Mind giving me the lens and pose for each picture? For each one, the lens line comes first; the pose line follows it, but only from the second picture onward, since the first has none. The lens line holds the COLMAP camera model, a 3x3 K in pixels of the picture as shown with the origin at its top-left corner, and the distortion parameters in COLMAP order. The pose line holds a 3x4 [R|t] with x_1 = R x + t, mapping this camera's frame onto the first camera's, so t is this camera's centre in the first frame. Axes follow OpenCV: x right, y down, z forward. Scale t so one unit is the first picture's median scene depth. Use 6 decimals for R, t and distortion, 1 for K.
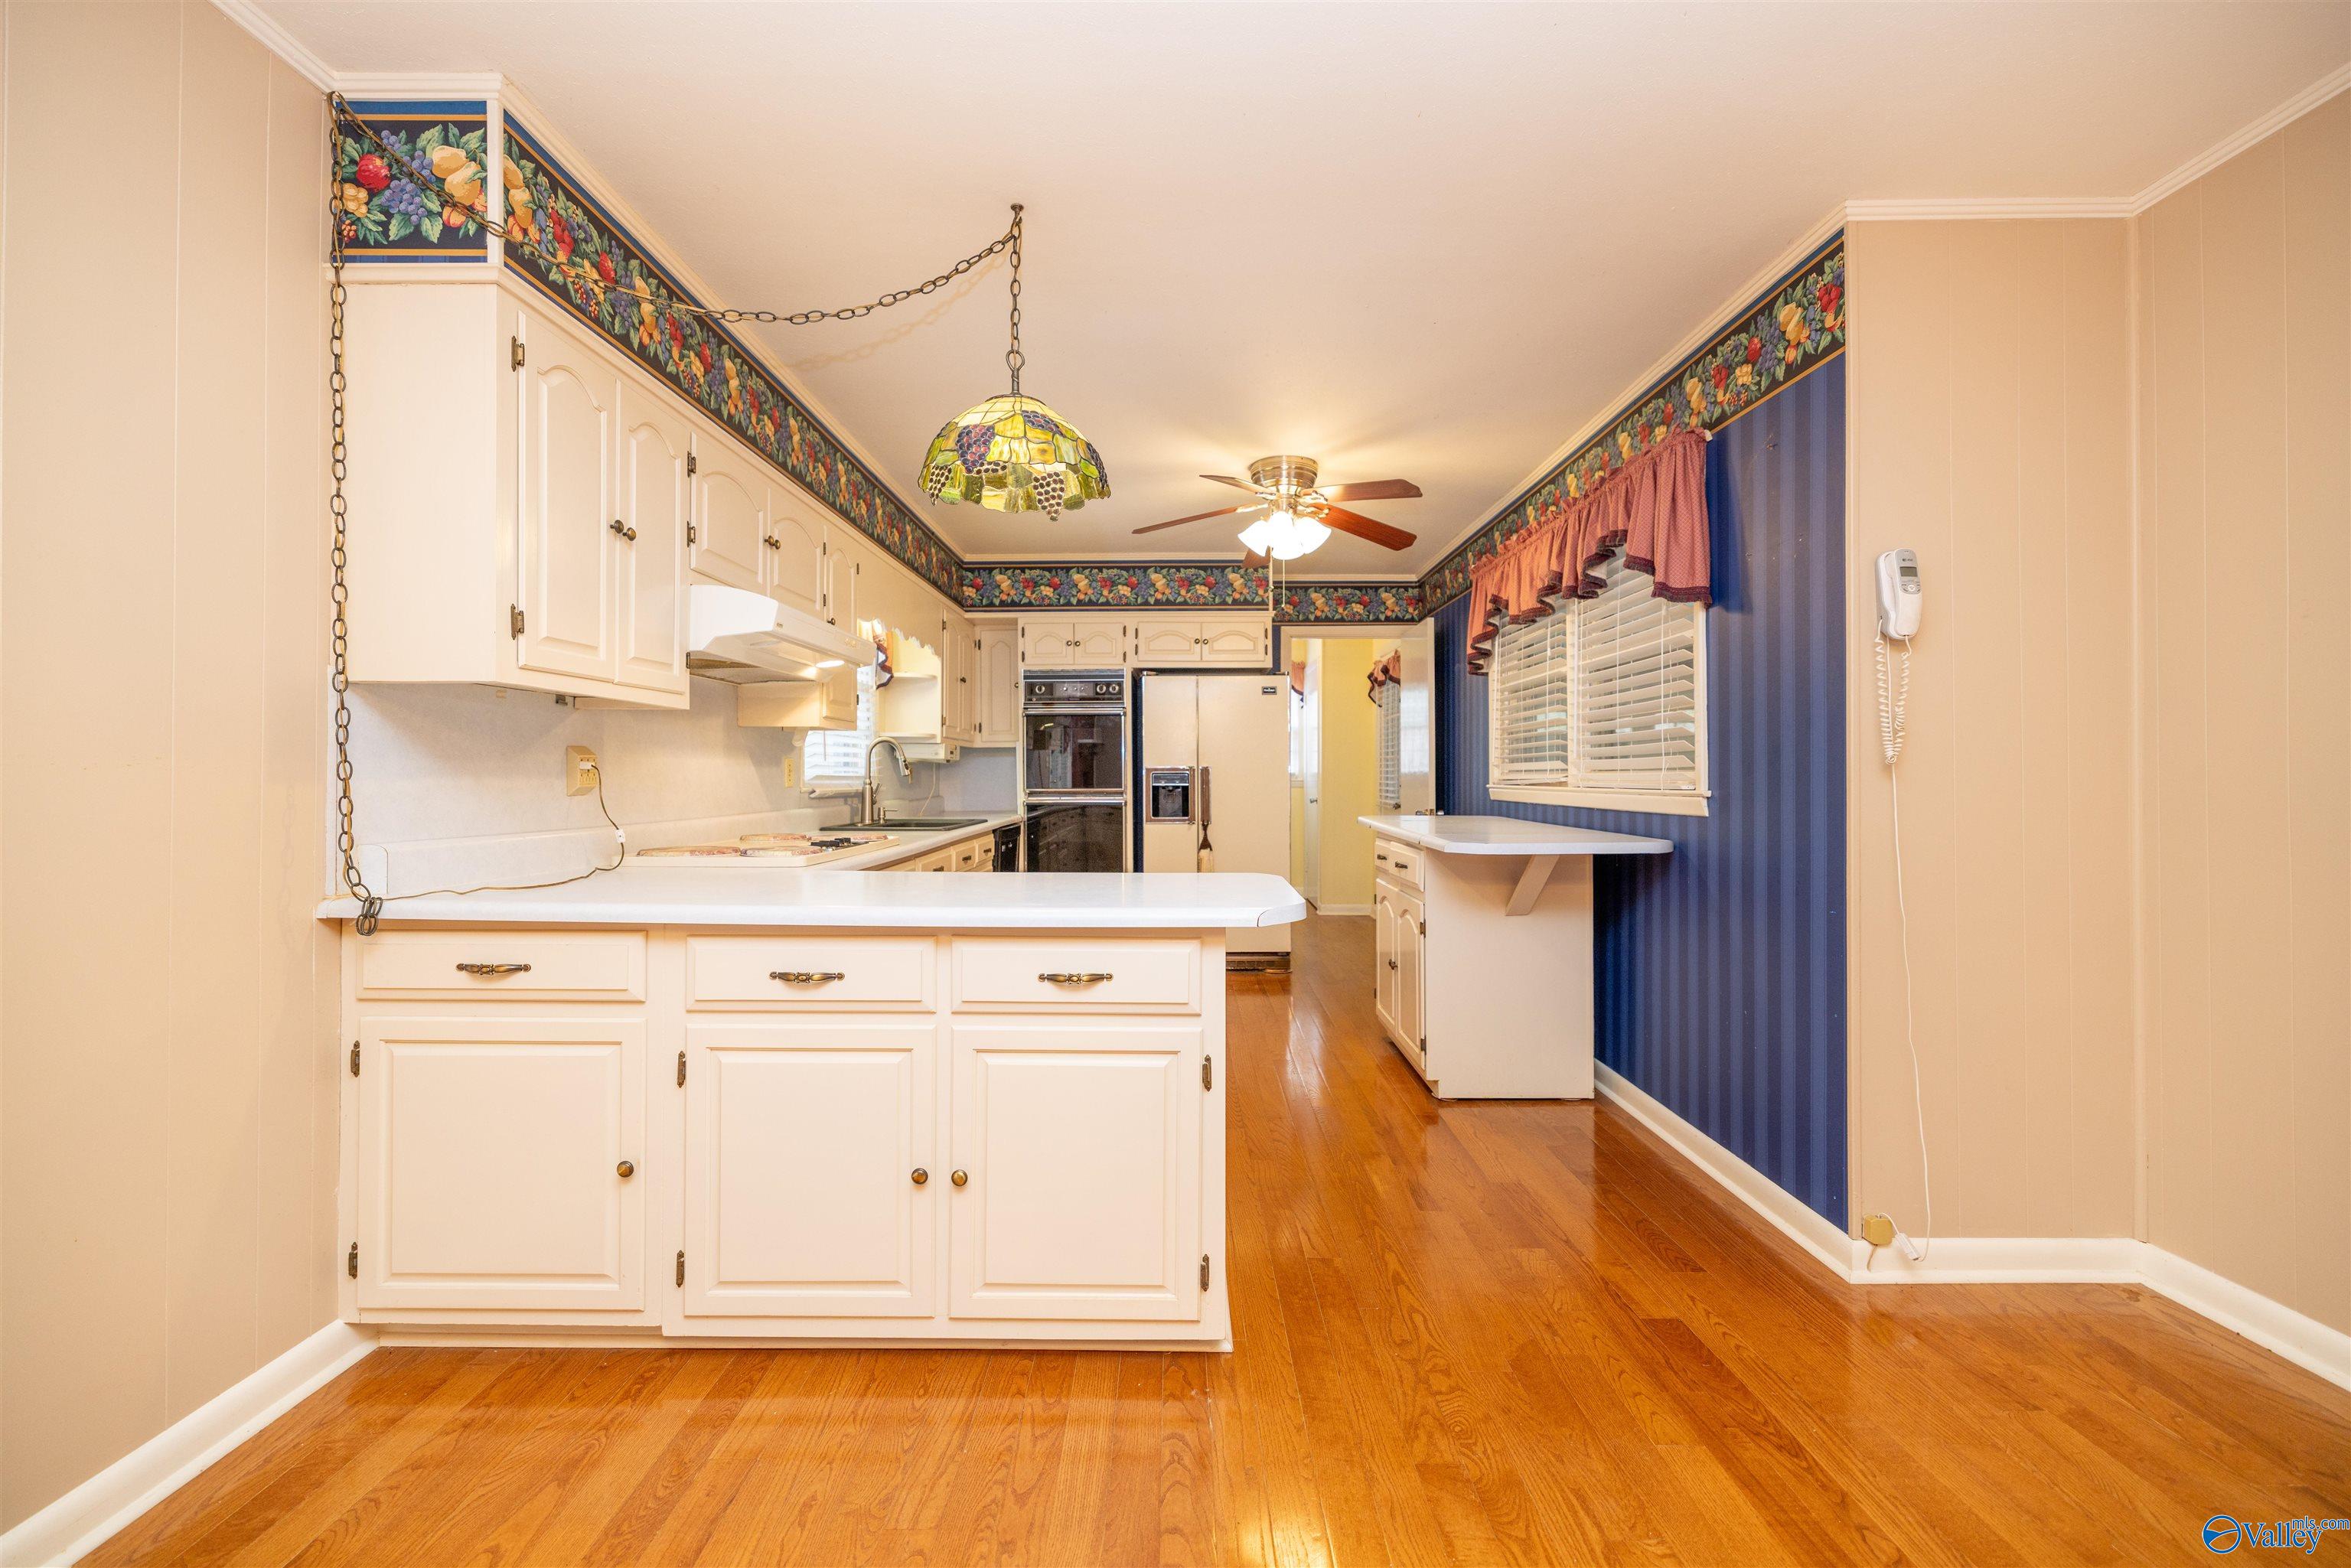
lens RADIAL K [[981.4, 0, 1172.3], [0, 981.4, 774.3], [0, 0, 1]] dist [-0.000284, -0.000046]
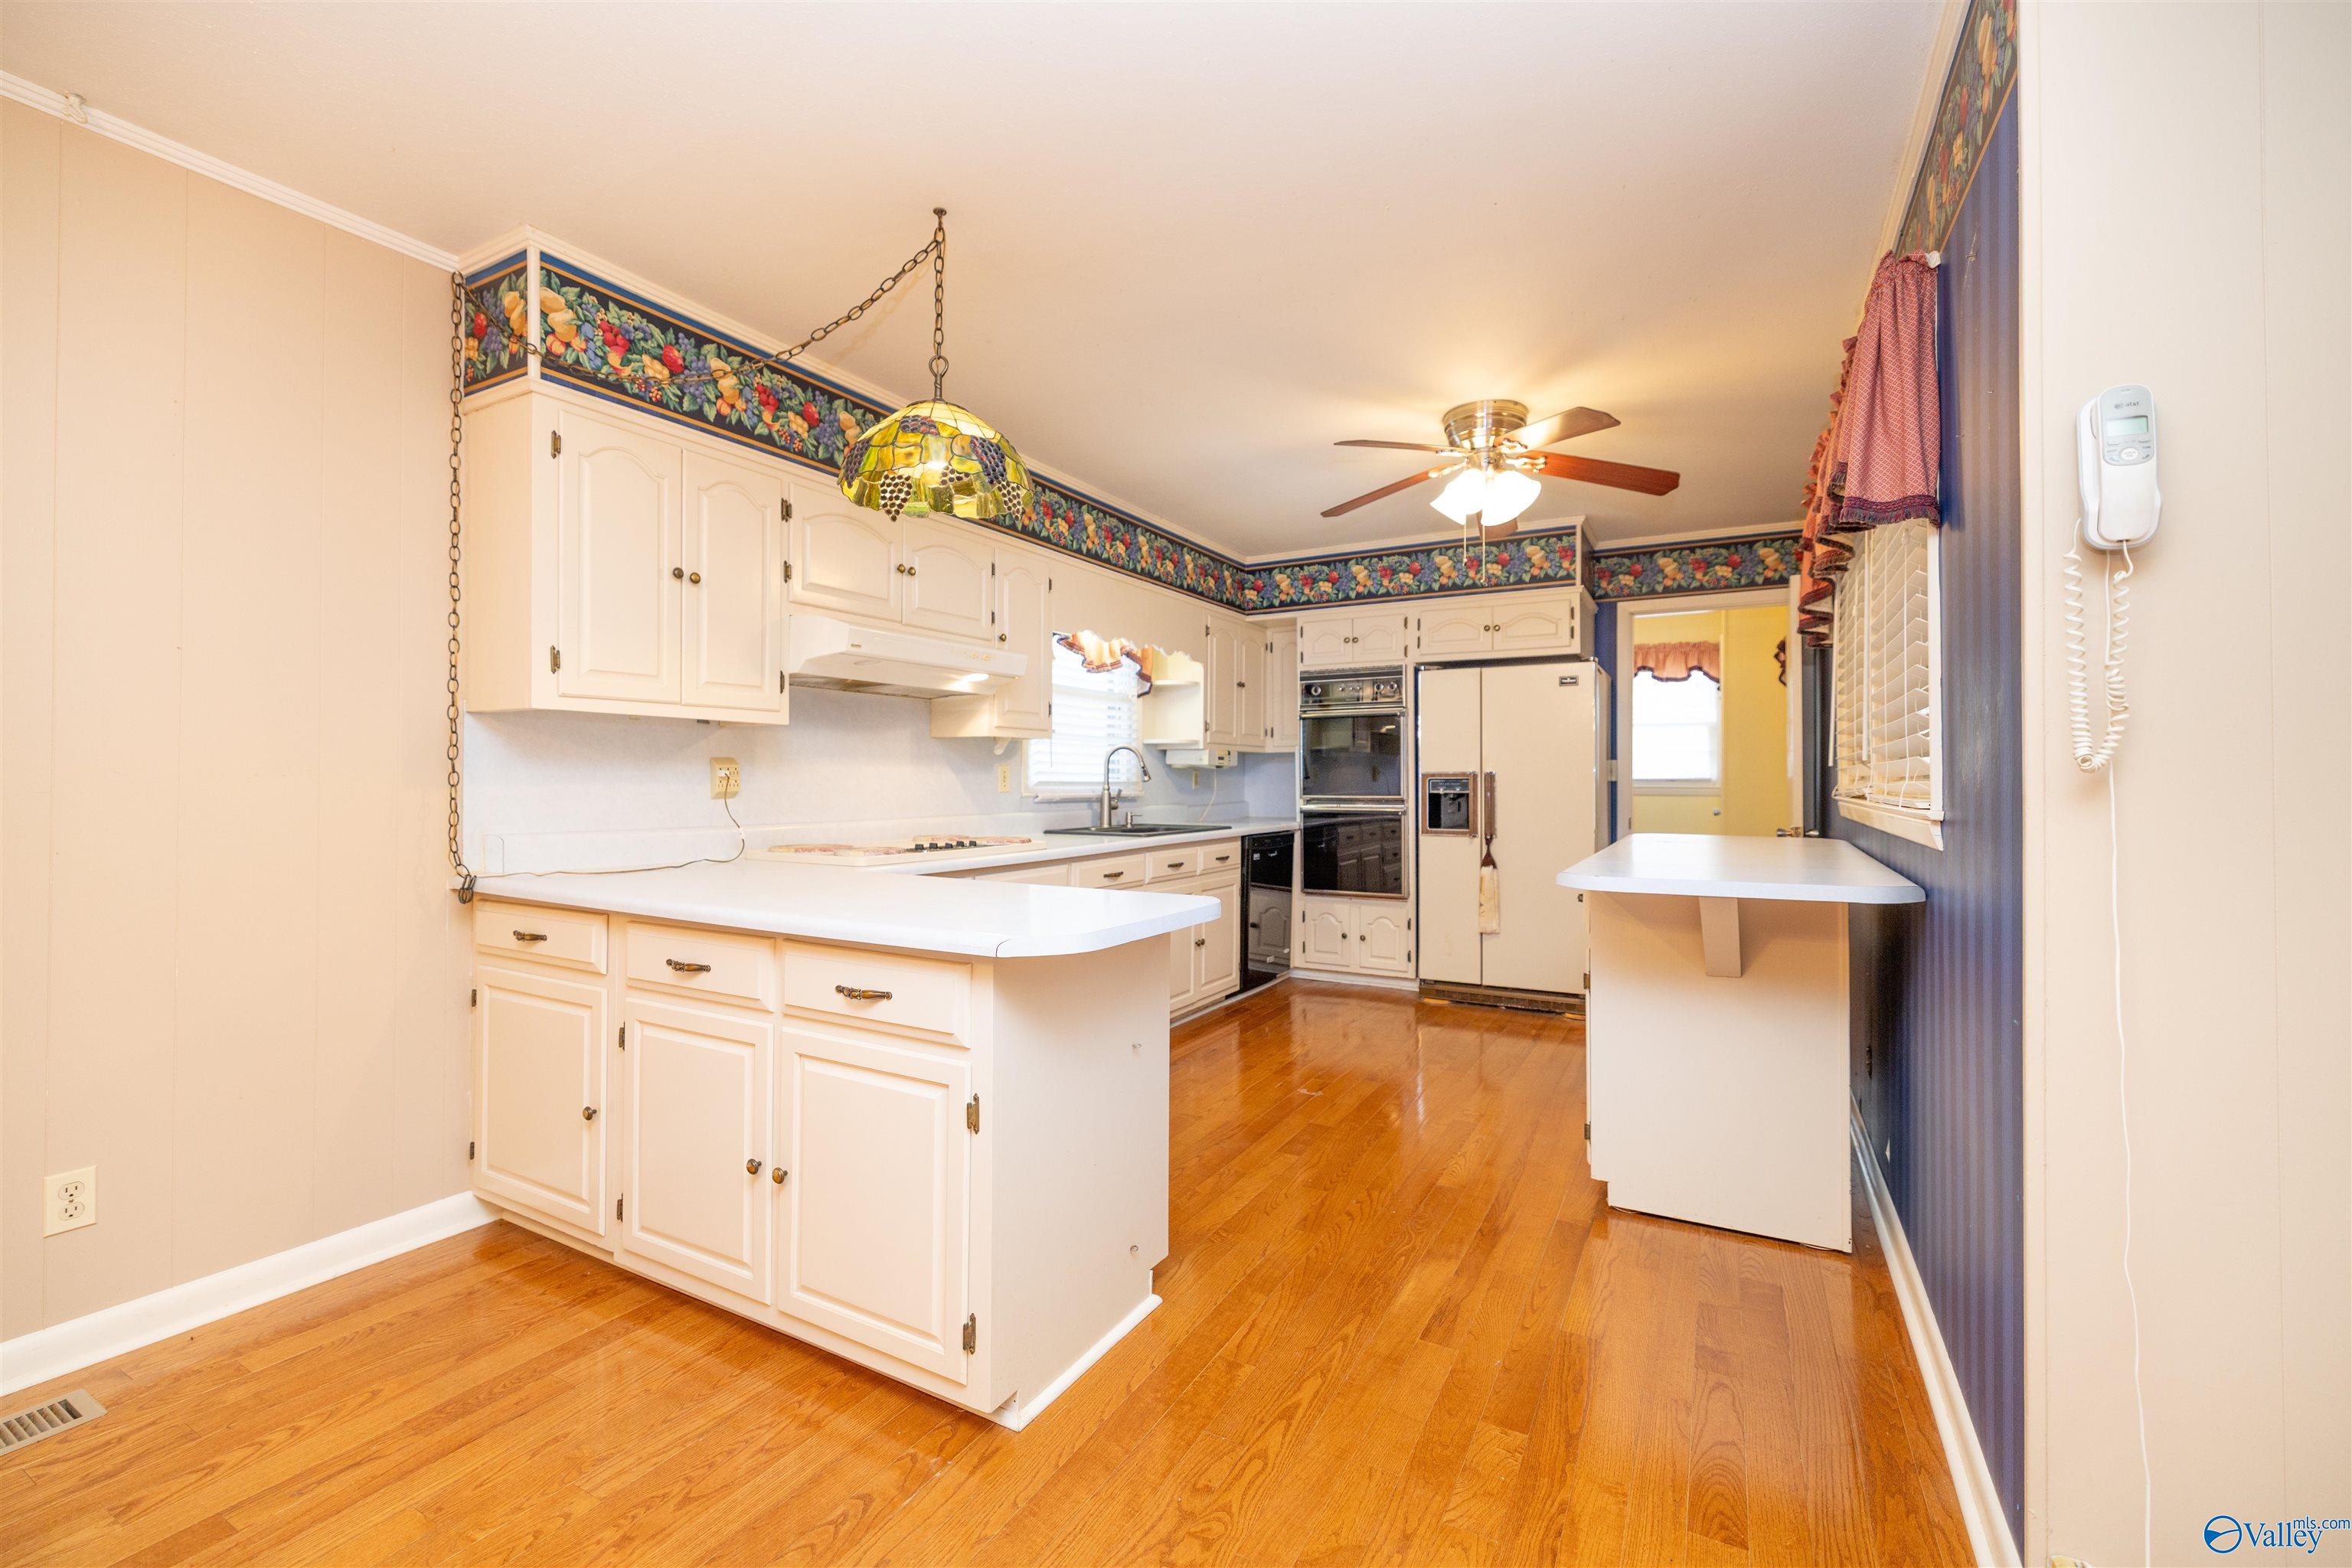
lens RADIAL K [[990.1, 0, 1173.0], [0, 990.1, 774.2], [0, 0, 1]] dist [0.000931, -0.000595]
pose [[0.874700, -0.000919, -0.484664, 0.216605], [-0.001073, 0.999992, -0.003832, -0.001990], [0.484664, 0.003872, 0.874692, 0.097379]]
